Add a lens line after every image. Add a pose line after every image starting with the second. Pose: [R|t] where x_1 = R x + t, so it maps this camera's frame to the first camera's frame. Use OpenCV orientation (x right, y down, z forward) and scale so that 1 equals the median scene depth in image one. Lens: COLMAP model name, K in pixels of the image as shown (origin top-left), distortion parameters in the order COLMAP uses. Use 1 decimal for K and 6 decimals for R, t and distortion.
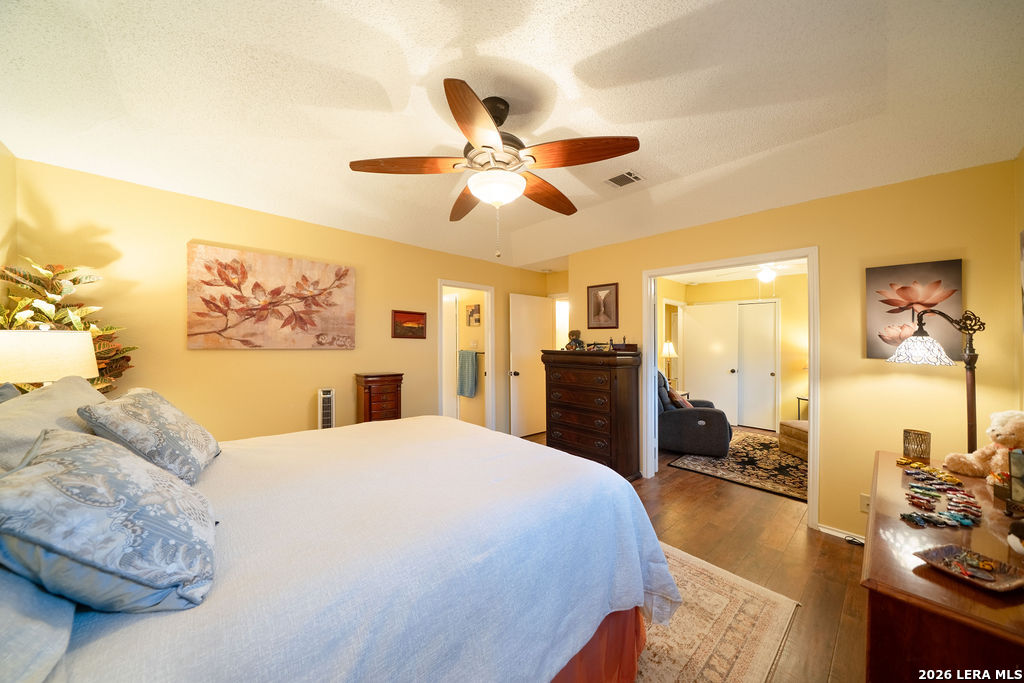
lens RADIAL K [[354.5, 0, 512.0], [0, 354.5, 341.5], [0, 0, 1]] dist [-0.012178, 0.000087]
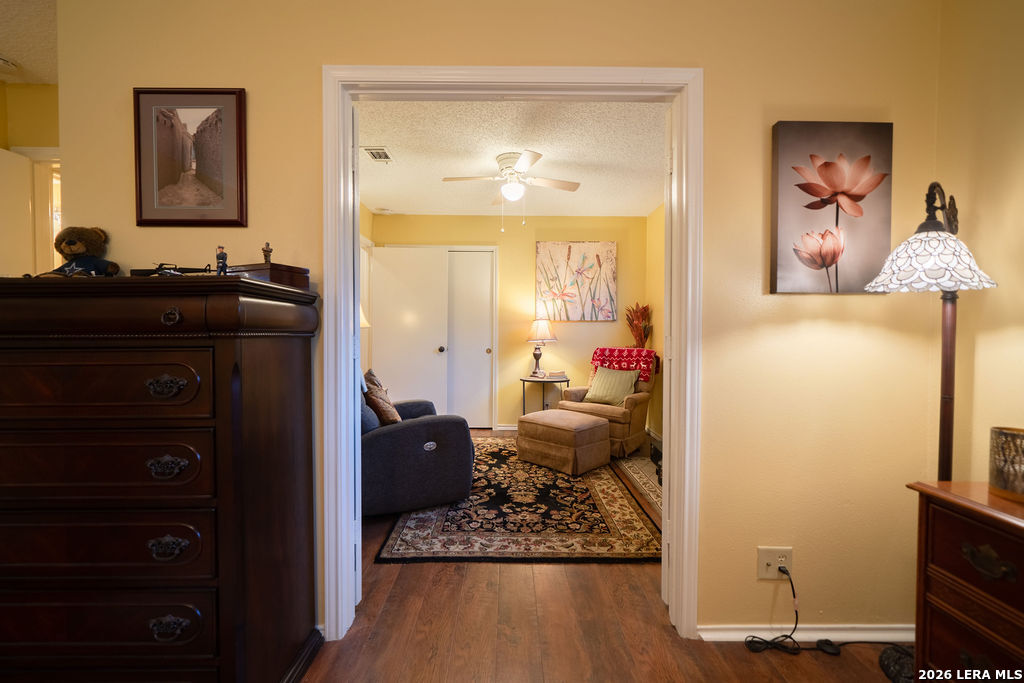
lens RADIAL K [[426.5, 0, 512.5], [0, 426.5, 325.8], [0, 0, 1]] dist [-0.003001, -0.000522]
pose [[0.664216, -0.003322, 0.747533, 0.164613], [0.004729, 0.999989, 0.000242, 0.059151], [-0.747526, 0.003375, 0.664224, 0.540049]]
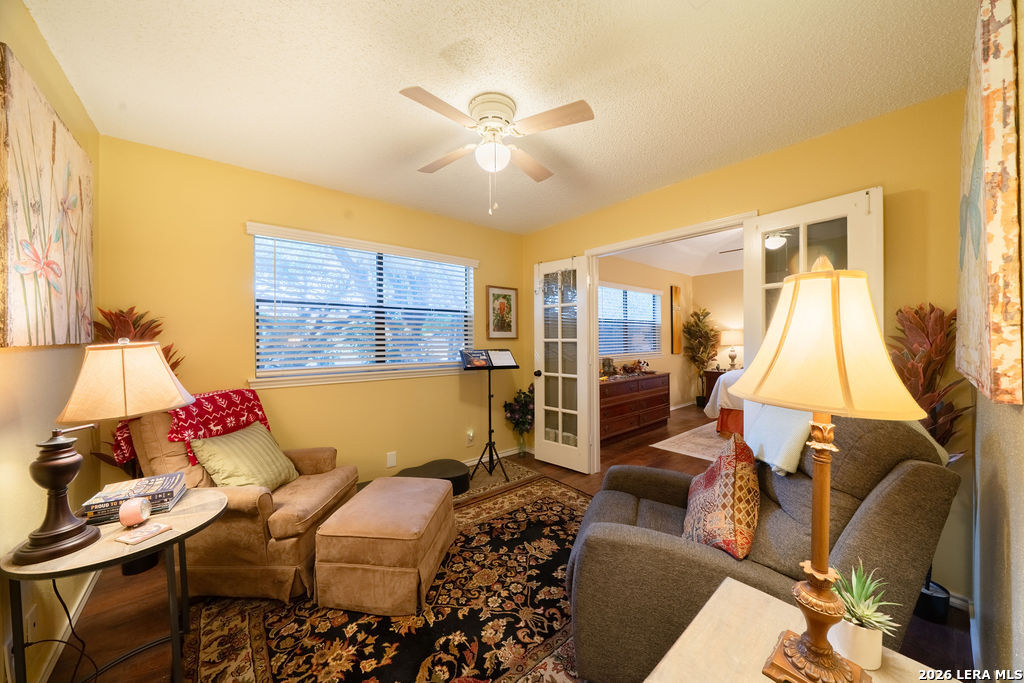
lens RADIAL K [[354.5, 0, 512.0], [0, 354.5, 341.5], [0, 0, 1]] dist [-0.012178, 0.000087]
pose [[-0.998673, -0.000649, 0.051492, 0.762445], [-0.000122, 0.999947, 0.010250, 0.039581], [-0.051496, 0.010230, -0.998621, 1.574869]]
